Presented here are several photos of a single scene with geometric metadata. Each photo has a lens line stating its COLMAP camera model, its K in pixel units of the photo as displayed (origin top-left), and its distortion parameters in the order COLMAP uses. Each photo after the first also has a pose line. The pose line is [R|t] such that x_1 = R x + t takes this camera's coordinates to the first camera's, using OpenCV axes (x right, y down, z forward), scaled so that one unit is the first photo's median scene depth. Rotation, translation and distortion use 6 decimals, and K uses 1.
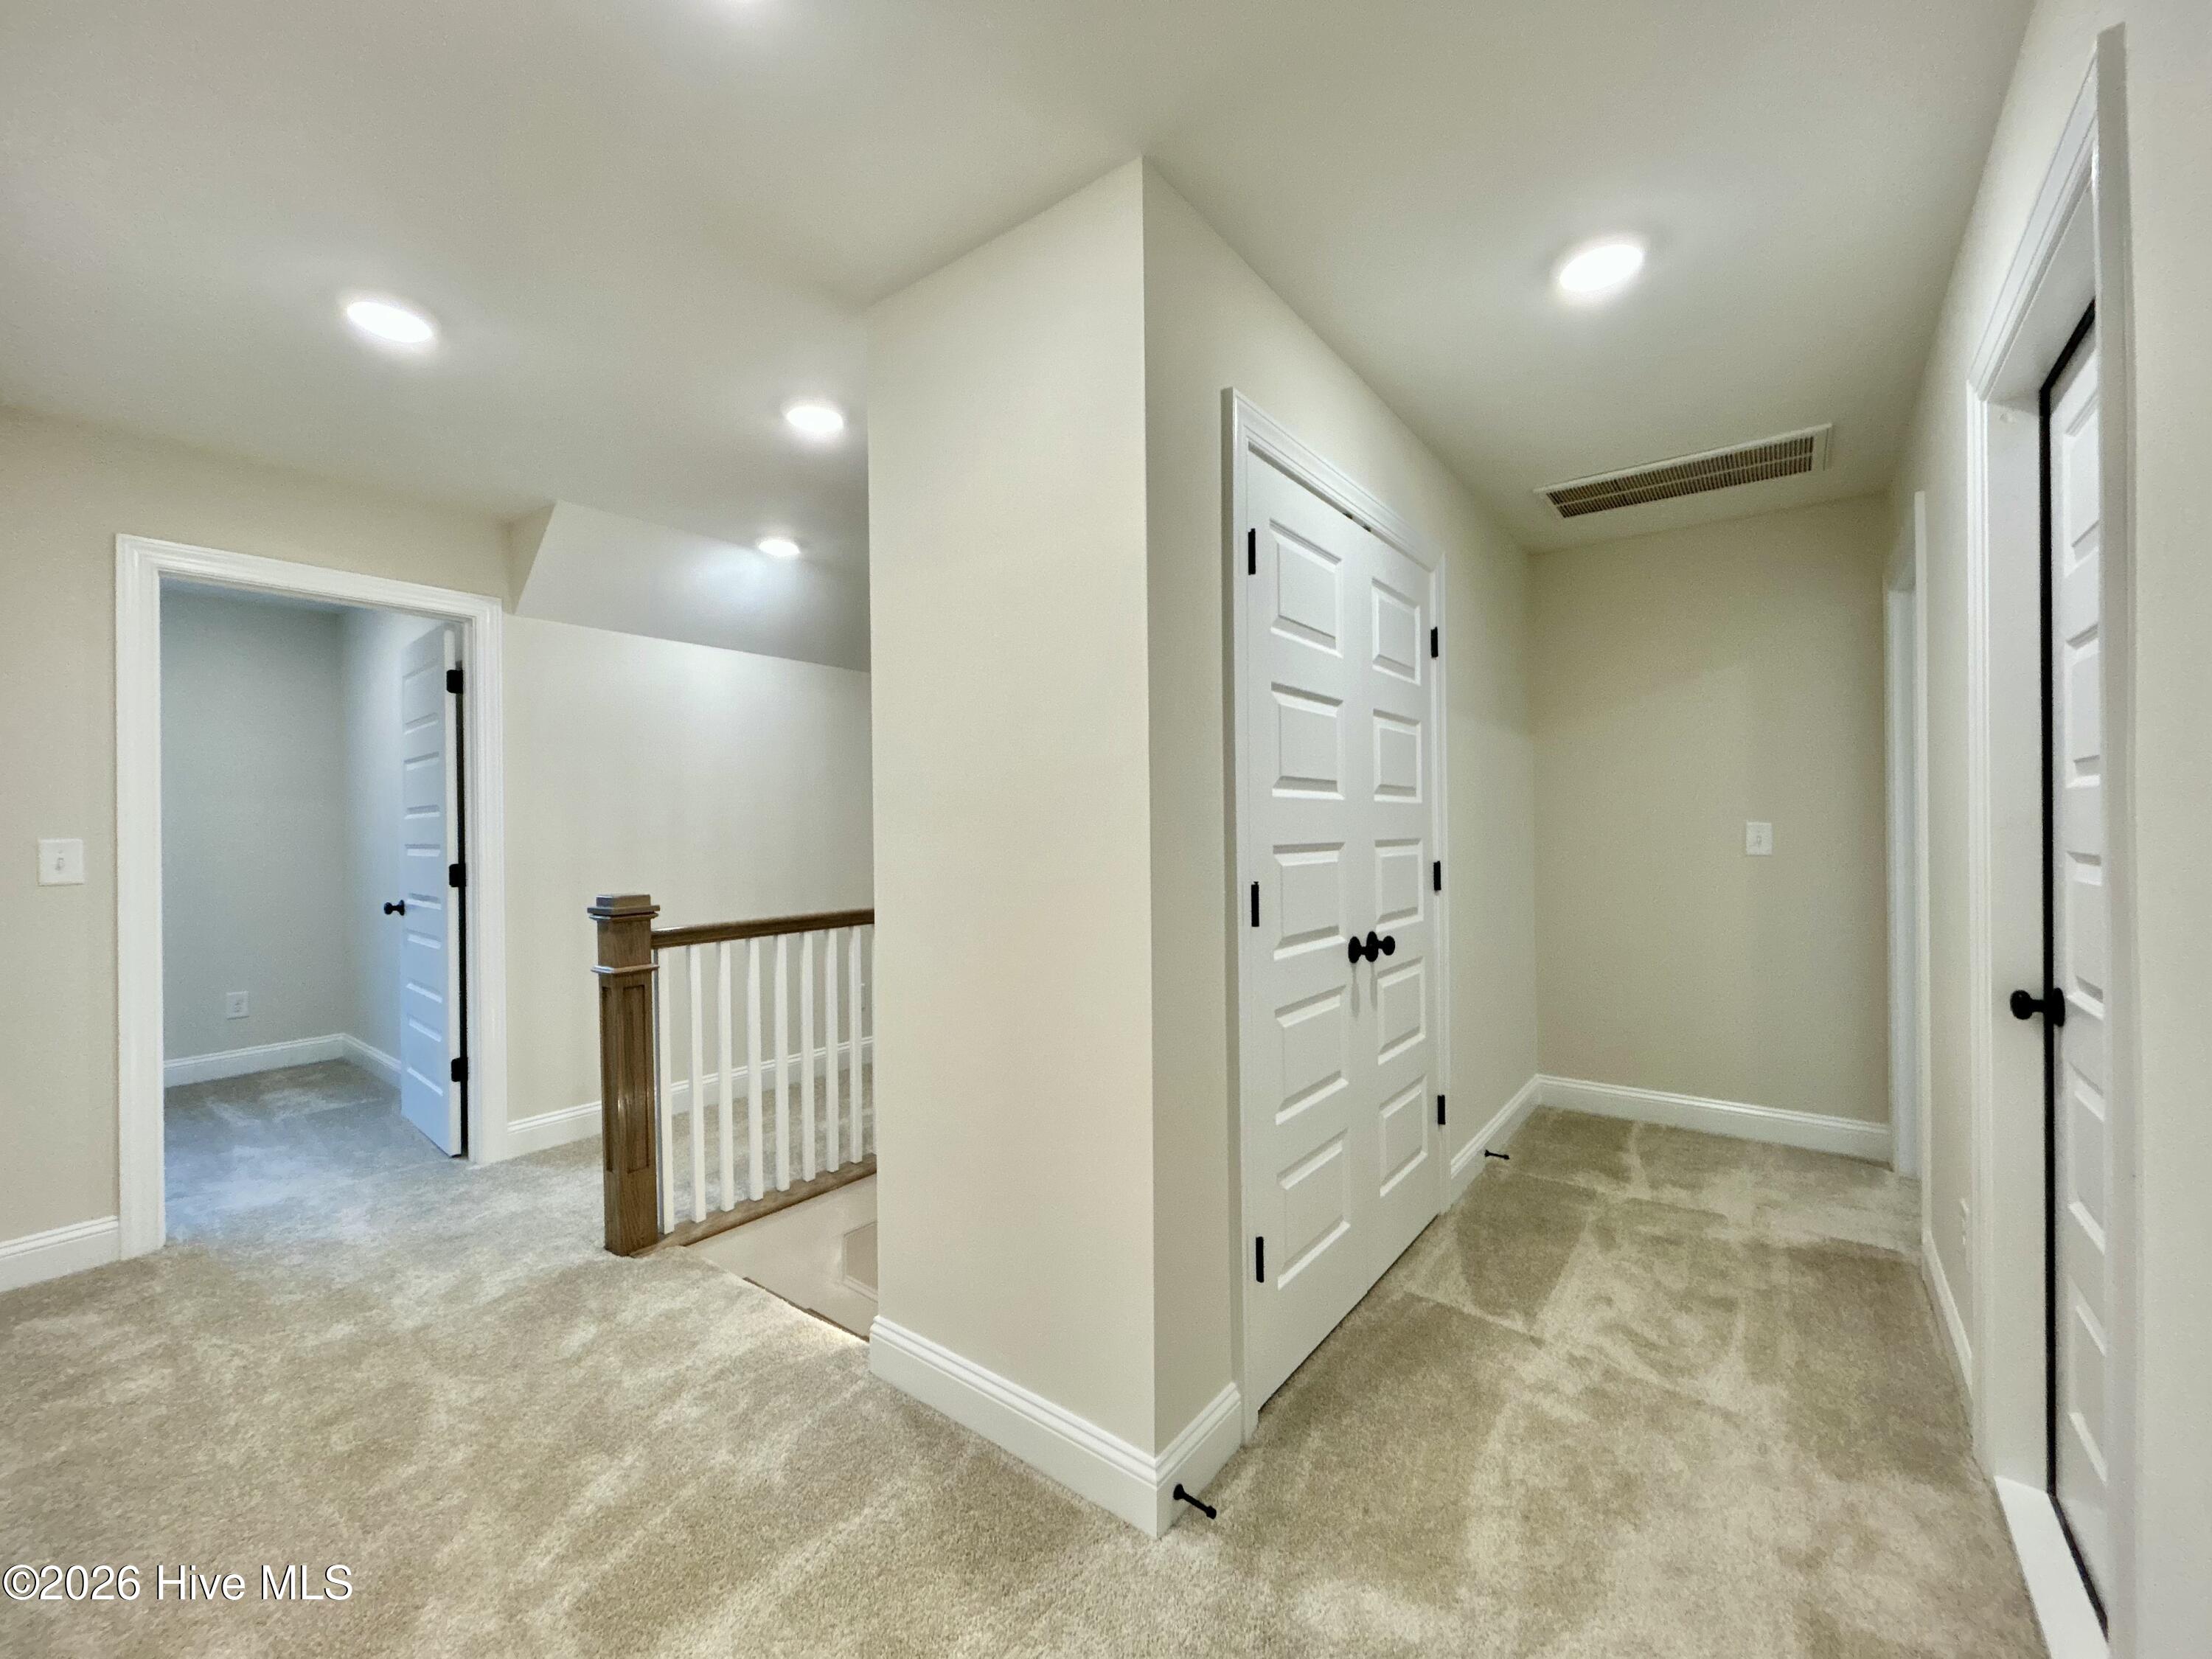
lens RADIAL K [[892.7, 0, 1065.8], [0, 892.7, 812.5], [0, 0, 1]] dist [0.018849, -0.000375]
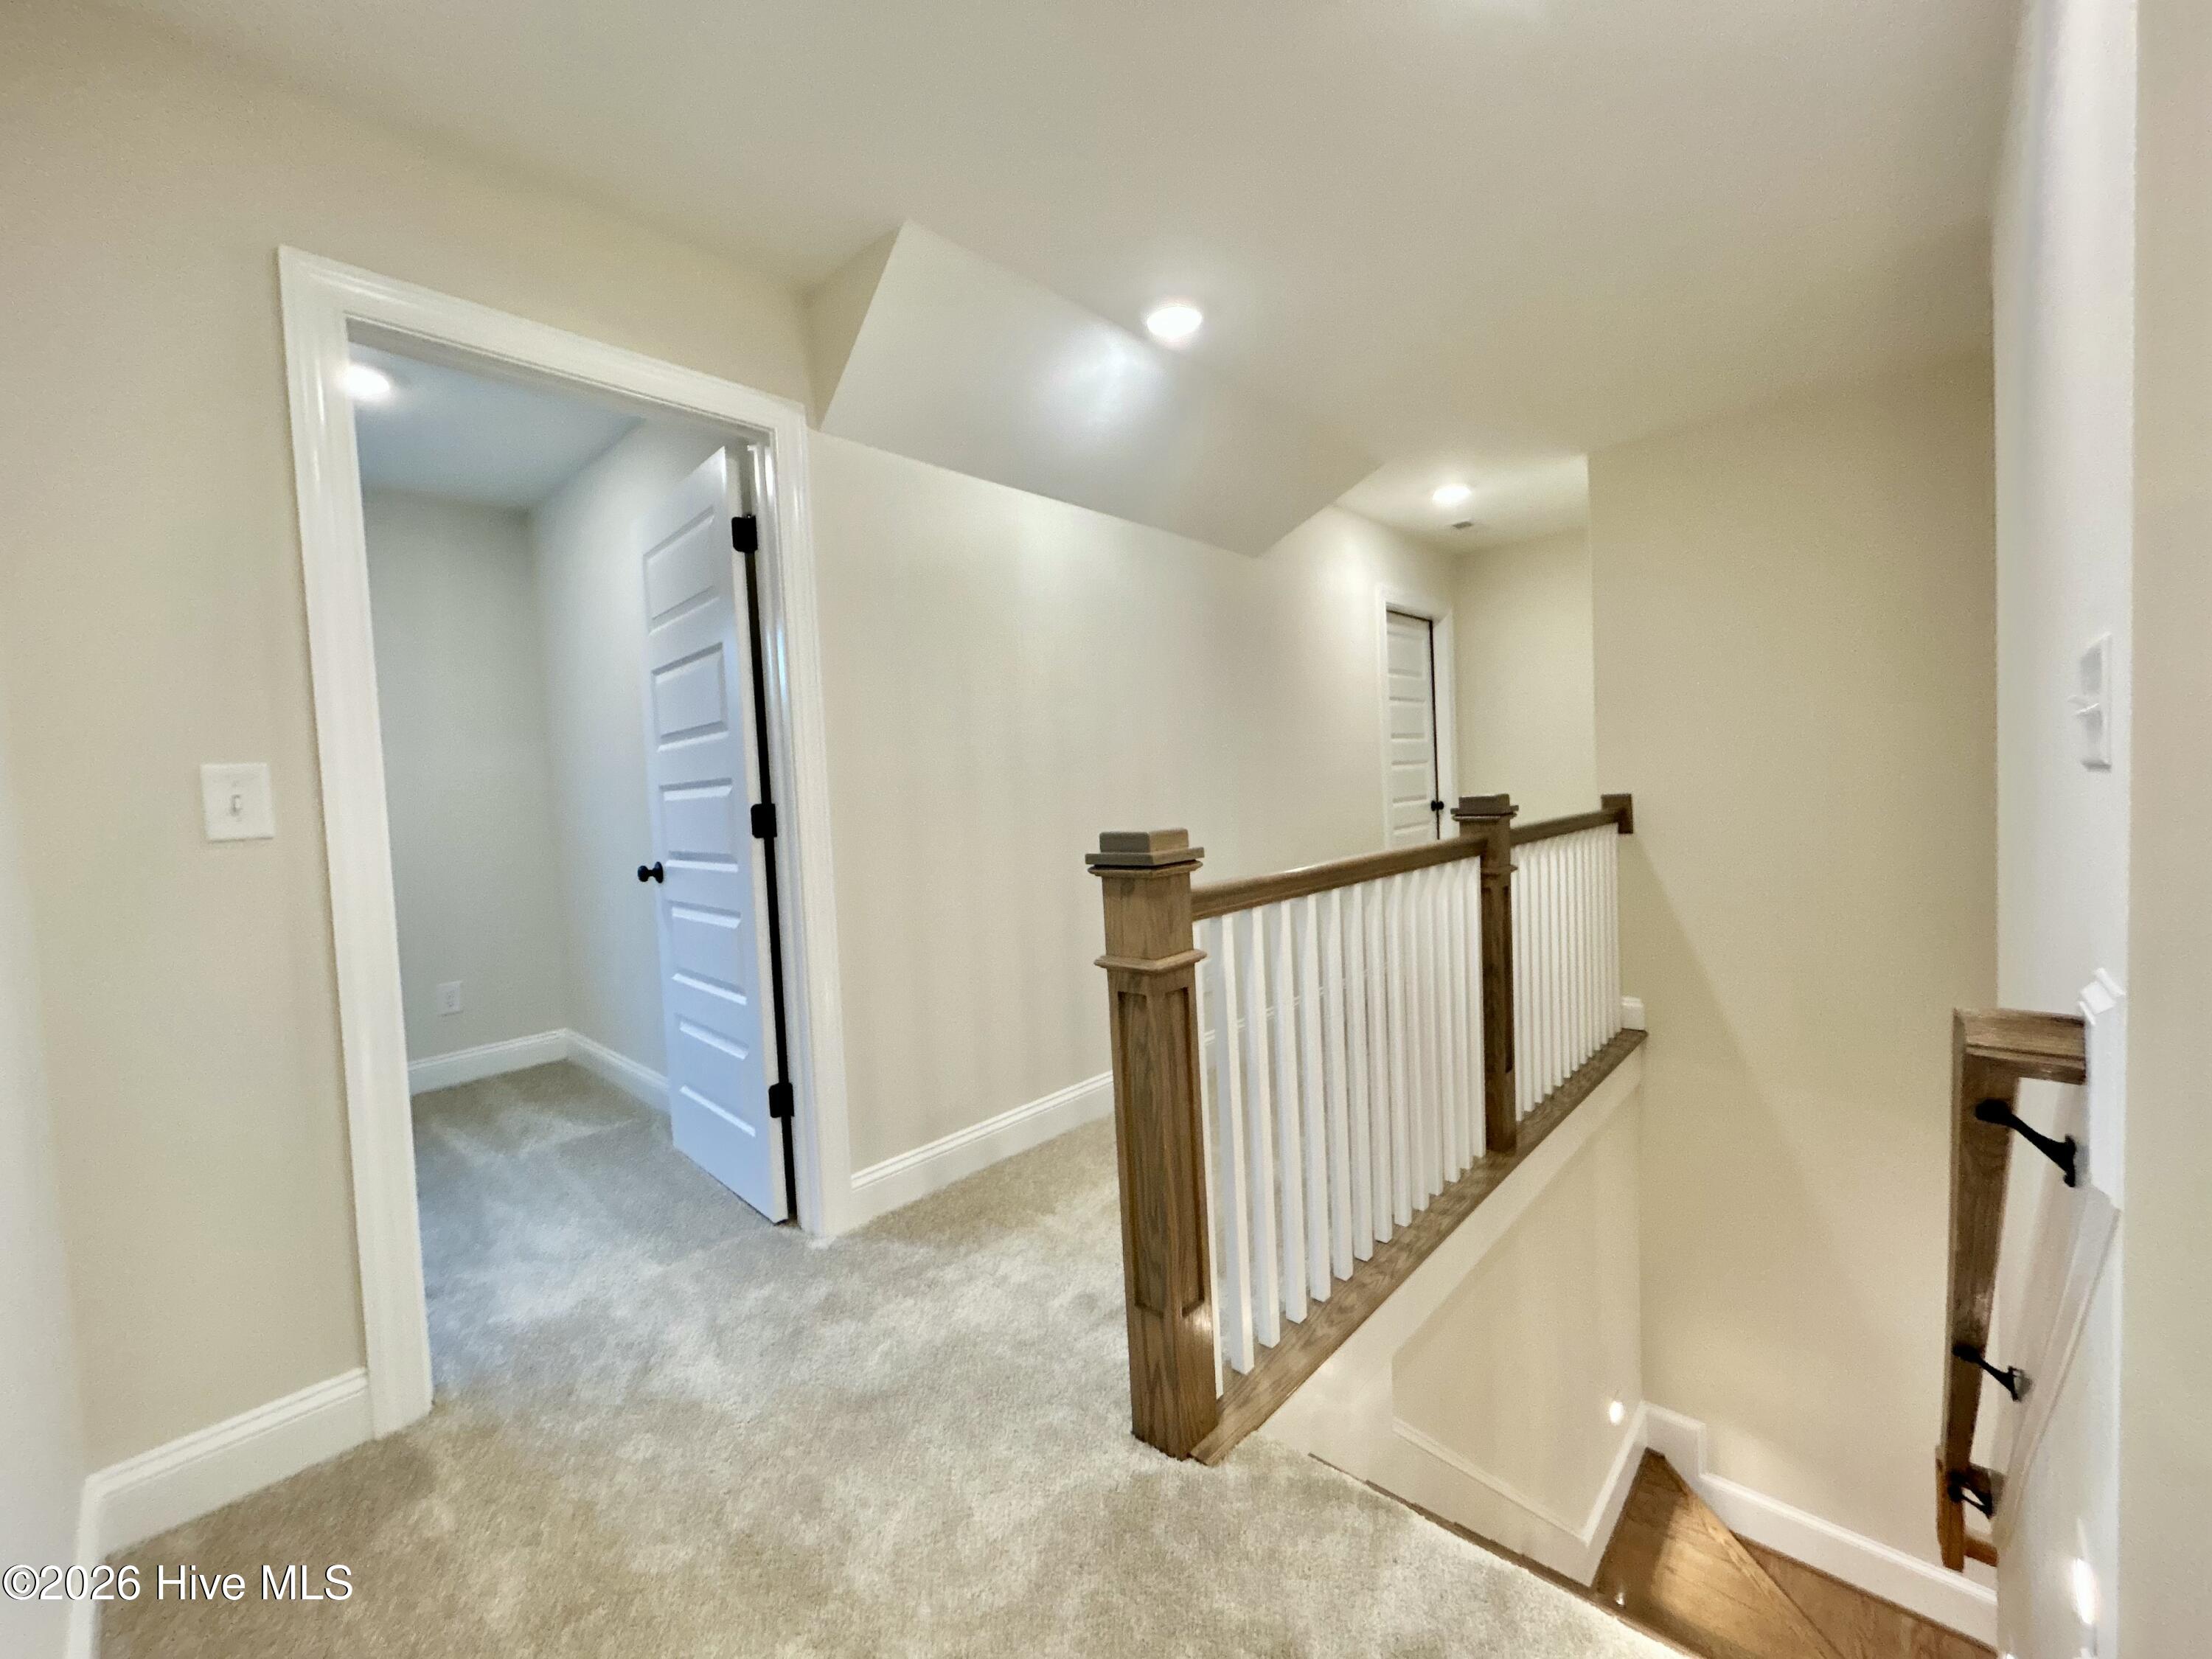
lens RADIAL K [[896.4, 0, 1105.0], [0, 896.4, 816.3], [0, 0, 1]] dist [0.000501, 0.000038]
pose [[0.997352, -0.029397, -0.066519, -0.411607], [0.032469, 0.998433, 0.045581, 0.048730], [0.065075, -0.047621, 0.996743, 0.376422]]
